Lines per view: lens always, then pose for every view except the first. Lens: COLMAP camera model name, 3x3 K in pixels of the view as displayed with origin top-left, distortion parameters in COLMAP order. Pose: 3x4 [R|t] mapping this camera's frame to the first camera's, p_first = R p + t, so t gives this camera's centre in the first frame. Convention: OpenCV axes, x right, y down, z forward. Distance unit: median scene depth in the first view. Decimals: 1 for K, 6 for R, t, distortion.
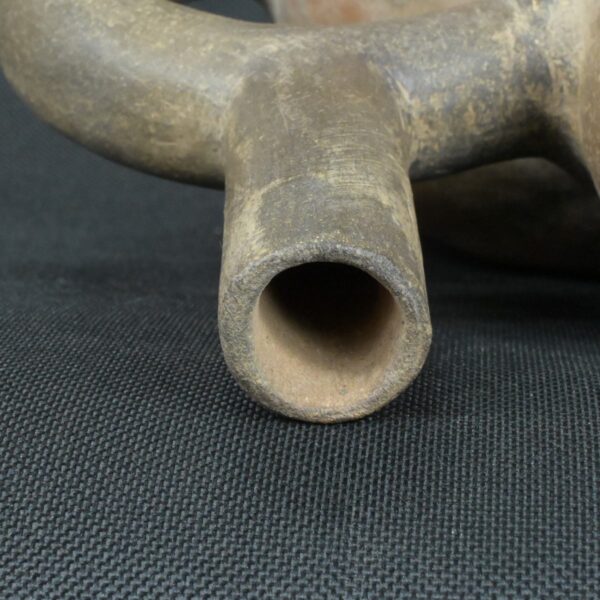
lens RADIAL K [[1937.7, 0, 300.0], [0, 1937.7, 300.1], [0, 0, 1]] dist [0.093096, 0.000000]
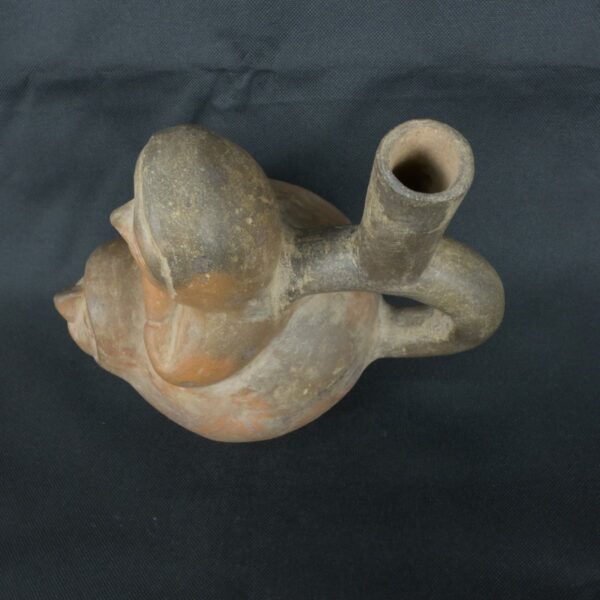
lens RADIAL K [[616.9, 0, 300.0], [0, 616.9, 300.1], [0, 0, 1]] dist [-0.001022, 0.000000]
pose [[-0.991159, -0.131011, 0.020955, 0.098392], [0.125222, -0.975927, -0.178563, -0.025406], [0.043845, -0.174361, 0.983705, 0.240347]]
